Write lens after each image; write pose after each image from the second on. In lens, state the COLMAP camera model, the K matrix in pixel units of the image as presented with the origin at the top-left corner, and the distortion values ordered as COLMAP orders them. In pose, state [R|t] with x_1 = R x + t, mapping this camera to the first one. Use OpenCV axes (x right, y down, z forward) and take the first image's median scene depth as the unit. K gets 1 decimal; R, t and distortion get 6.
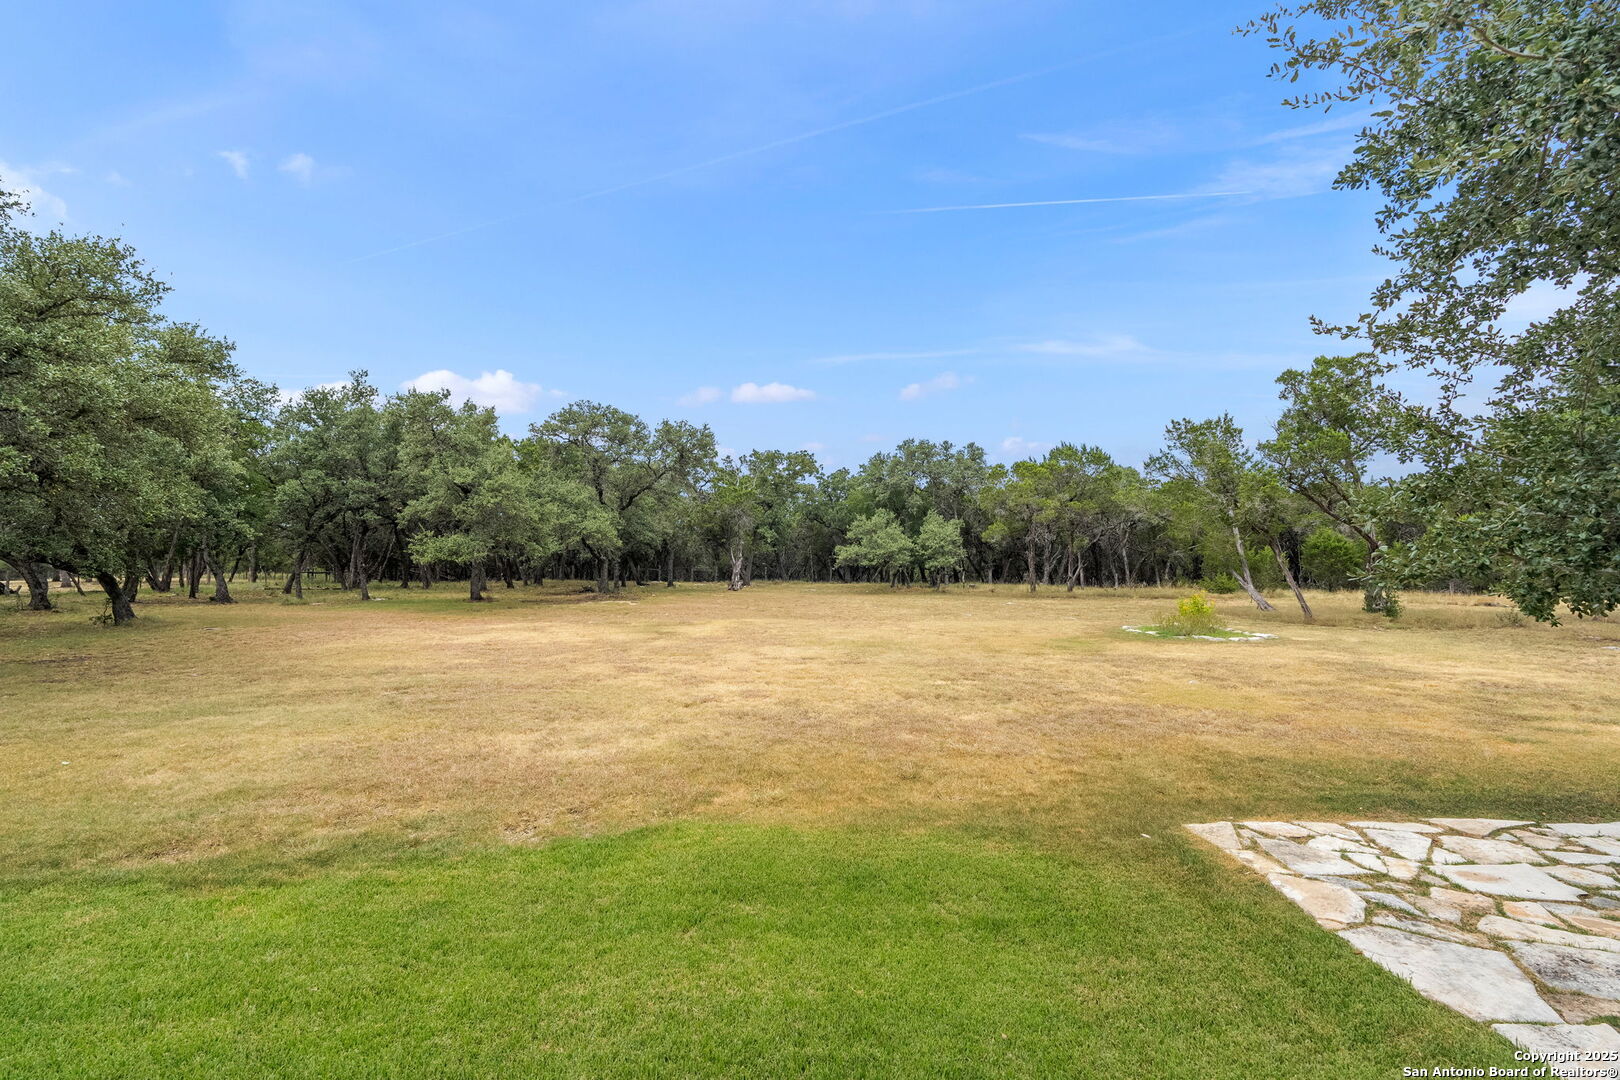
lens RADIAL K [[687.7, 0, 810.0], [0, 687.7, 540.0], [0, 0, 1]] dist [-0.000300, -0.000119]
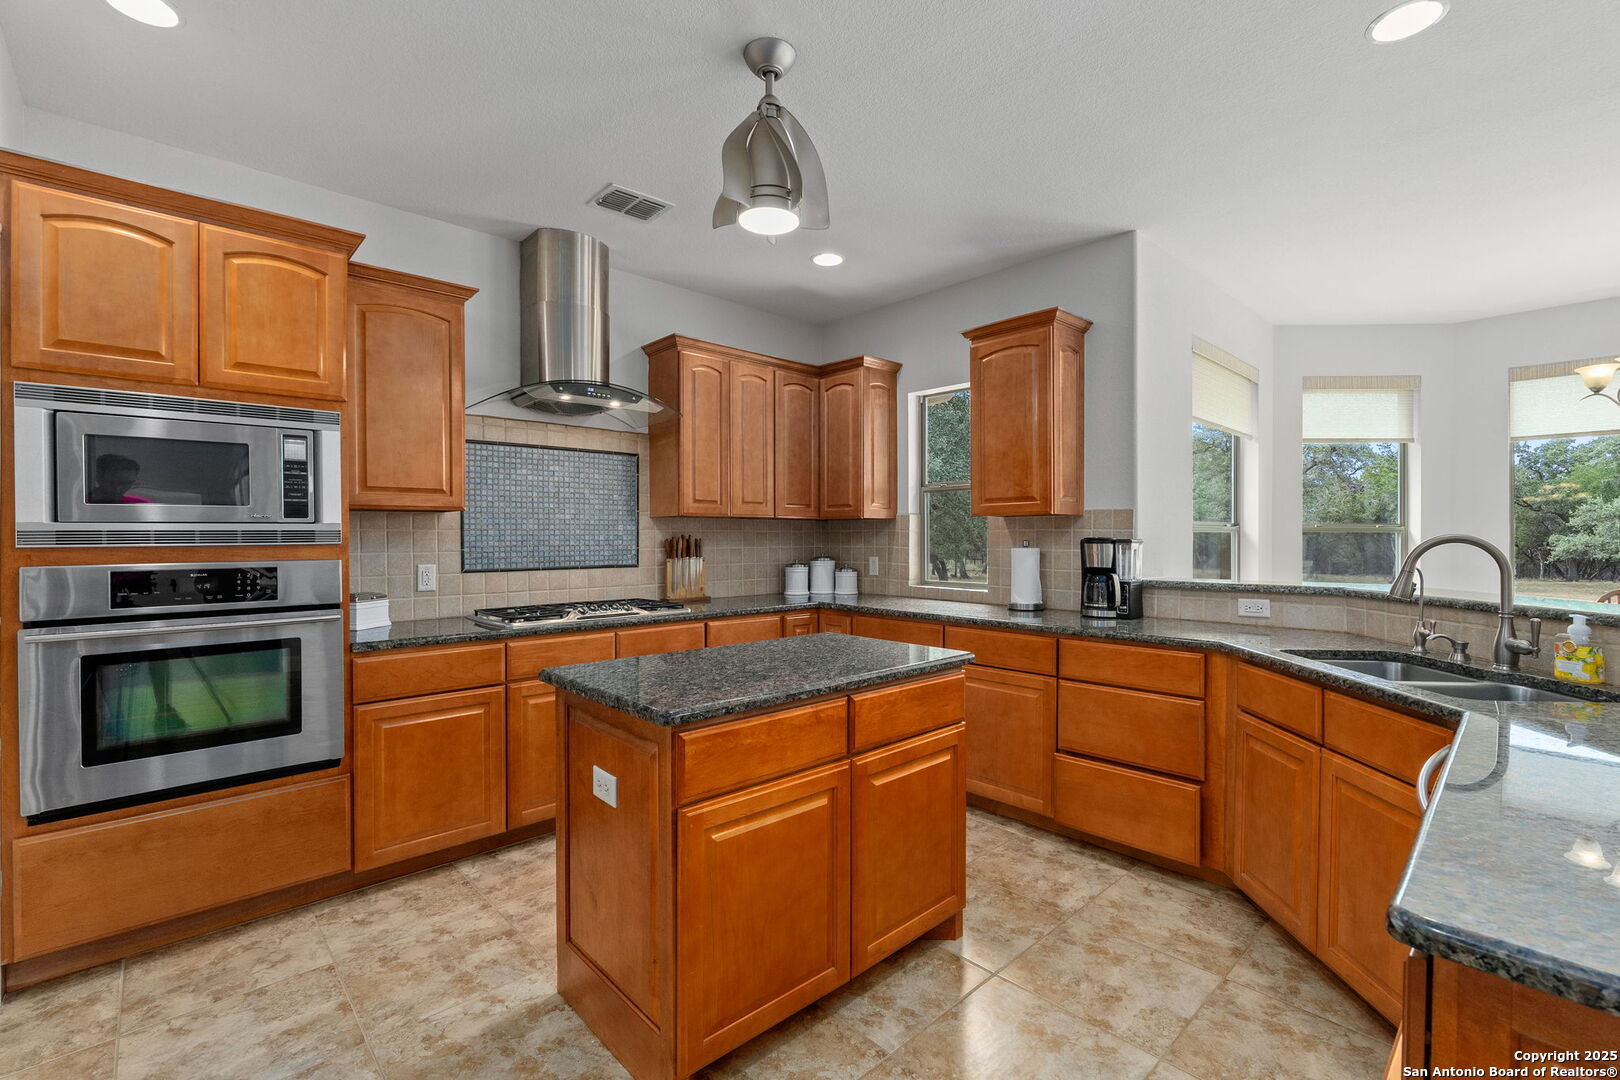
lens RADIAL K [[713.3, 0, 816.6], [0, 713.3, 541.4], [0, 0, 1]] dist [-0.002208, -0.000051]
pose [[0.722804, -0.003916, -0.691042, -0.010022], [0.016326, 0.999802, 0.011410, -0.008436], [0.690860, -0.019529, 0.722725, -0.253180]]
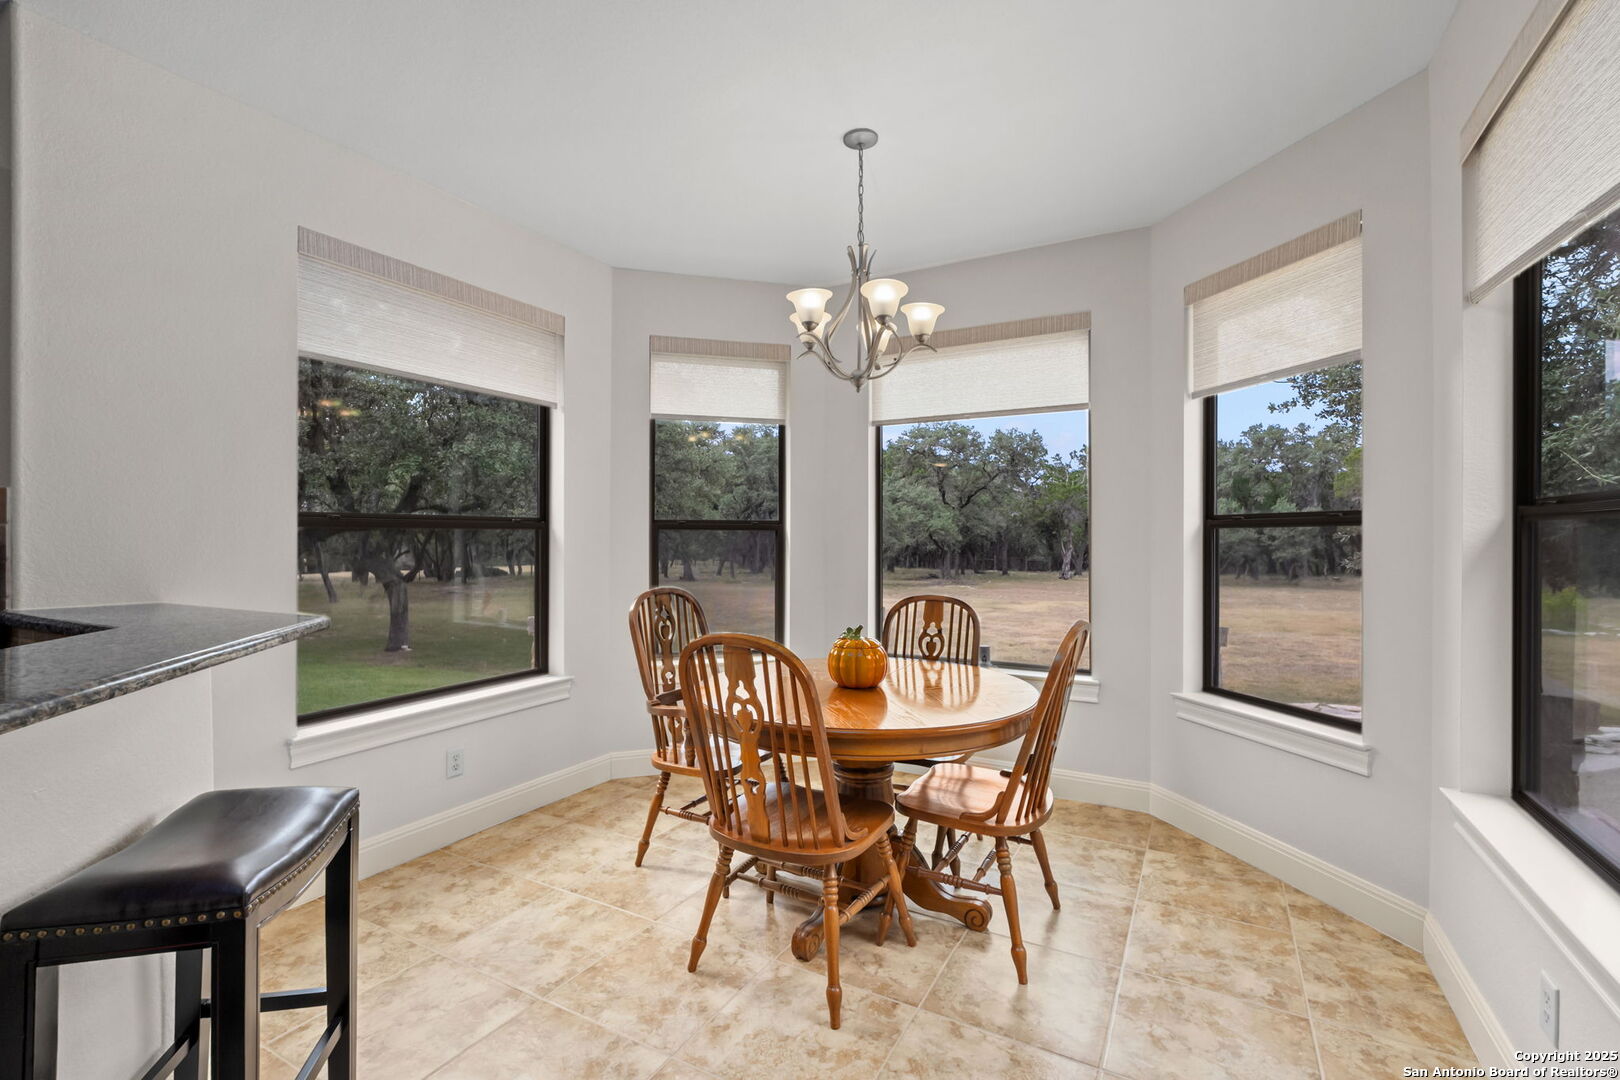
lens RADIAL K [[713.3, 0, 816.6], [0, 713.3, 541.4], [0, 0, 1]] dist [-0.002208, -0.000051]
pose [[0.895513, -0.005693, -0.444999, 0.038909], [0.013298, 0.999814, 0.013969, -0.006397], [0.444836, -0.018427, 0.895422, -0.169157]]
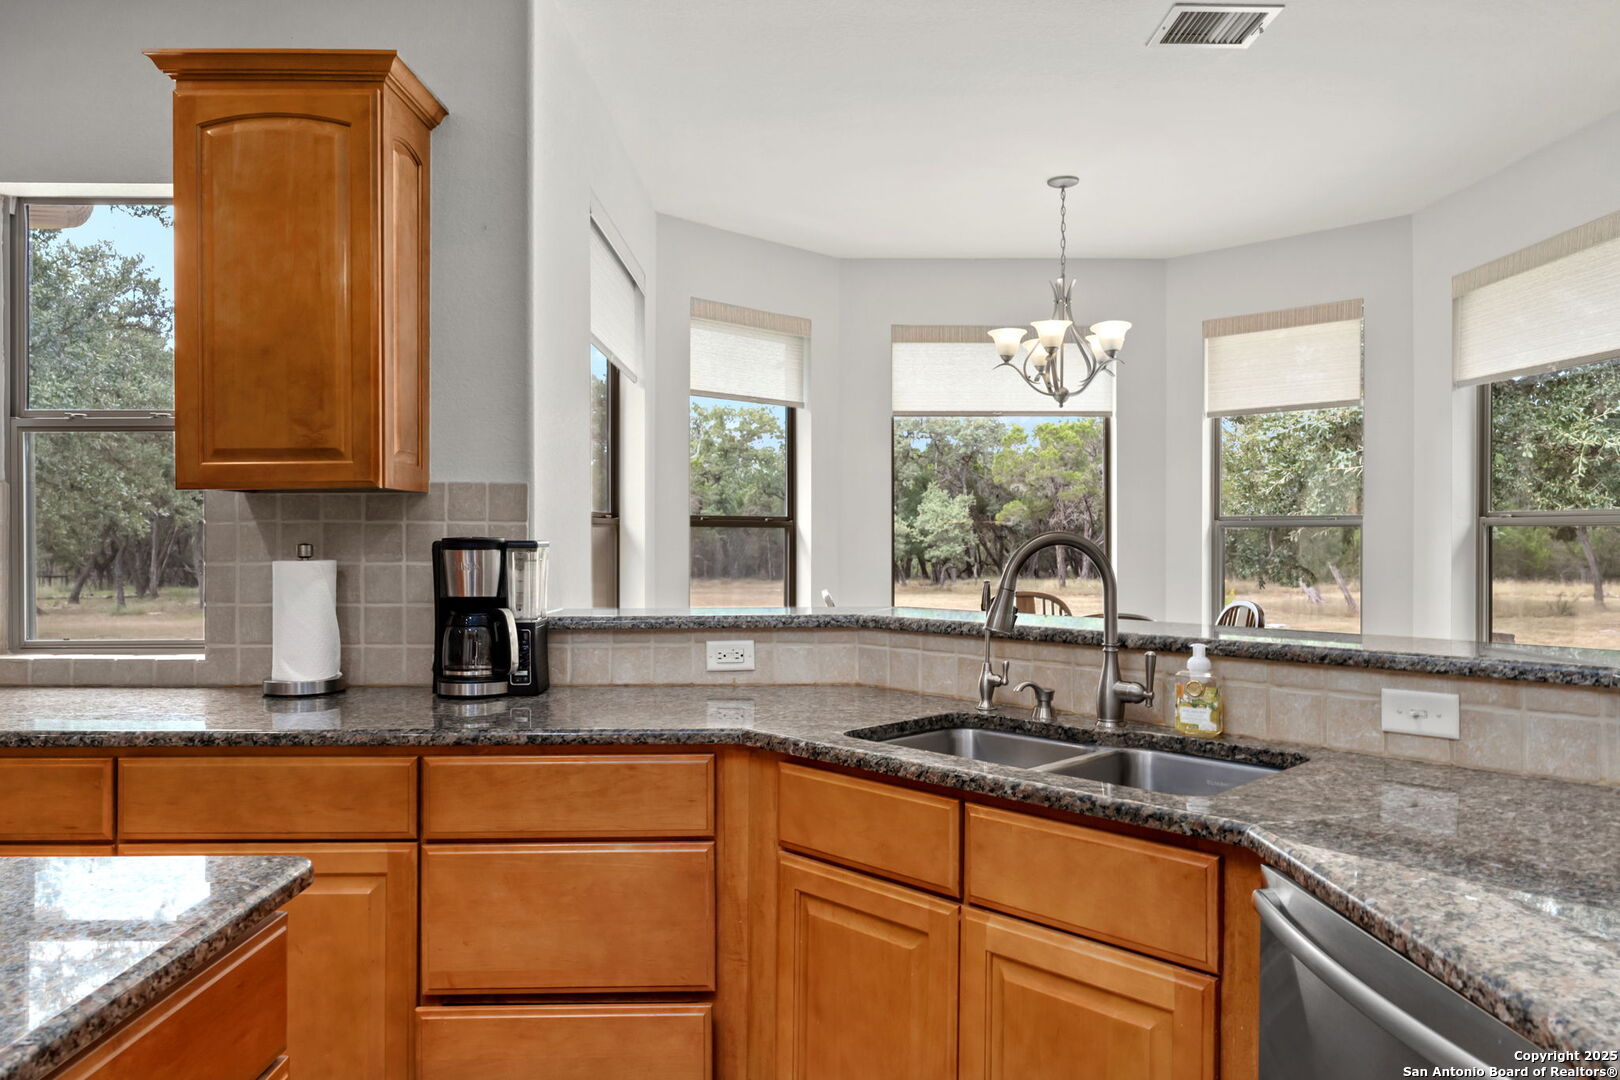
lens RADIAL K [[1112.8, 0, 817.1], [0, 1112.8, 533.6], [0, 0, 1]] dist [0.000082, -0.002356]
pose [[0.997888, -0.009715, 0.064232, -0.032015], [0.008718, 0.999837, 0.015786, -0.008499], [-0.064374, -0.015192, 0.997810, -0.232605]]
